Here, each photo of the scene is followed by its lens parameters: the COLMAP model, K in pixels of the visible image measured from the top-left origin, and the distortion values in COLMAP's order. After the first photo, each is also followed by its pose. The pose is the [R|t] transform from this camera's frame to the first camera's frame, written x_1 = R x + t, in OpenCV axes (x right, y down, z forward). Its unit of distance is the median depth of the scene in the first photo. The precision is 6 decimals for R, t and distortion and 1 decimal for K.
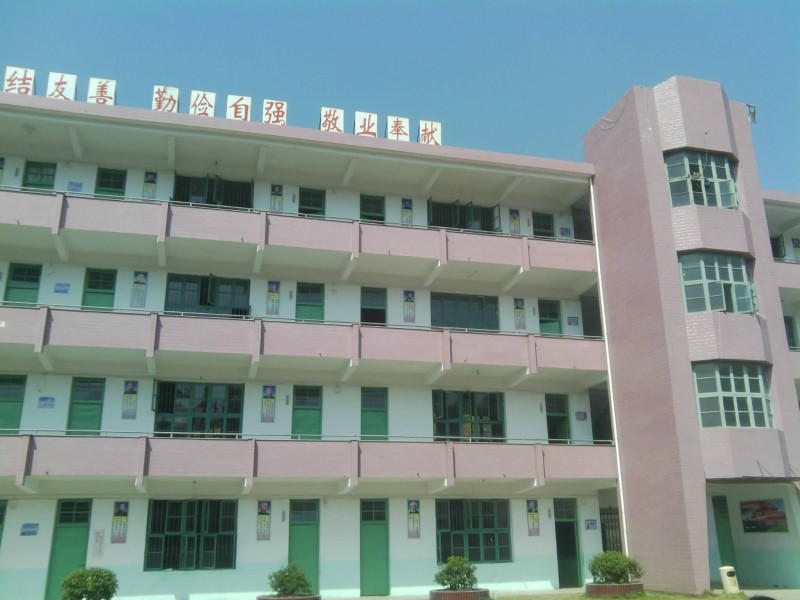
lens RADIAL K [[780.1, 0, 401.7], [0, 780.1, 302.1], [0, 0, 1]] dist [0.006664, 0.000000]
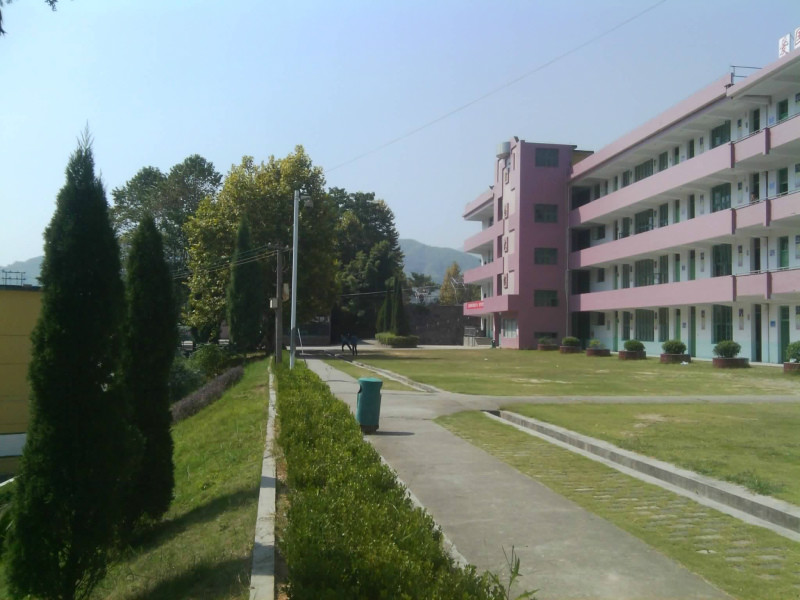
lens RADIAL K [[780.1, 0, 397.4], [0, 780.1, 302.4], [0, 0, 1]] dist [0.006664, 0.000000]
pose [[-0.155481, -0.016775, -0.987696, 1.591334], [0.291517, 0.954548, -0.062102, 0.108061], [0.943845, -0.297586, -0.143524, 0.461585]]
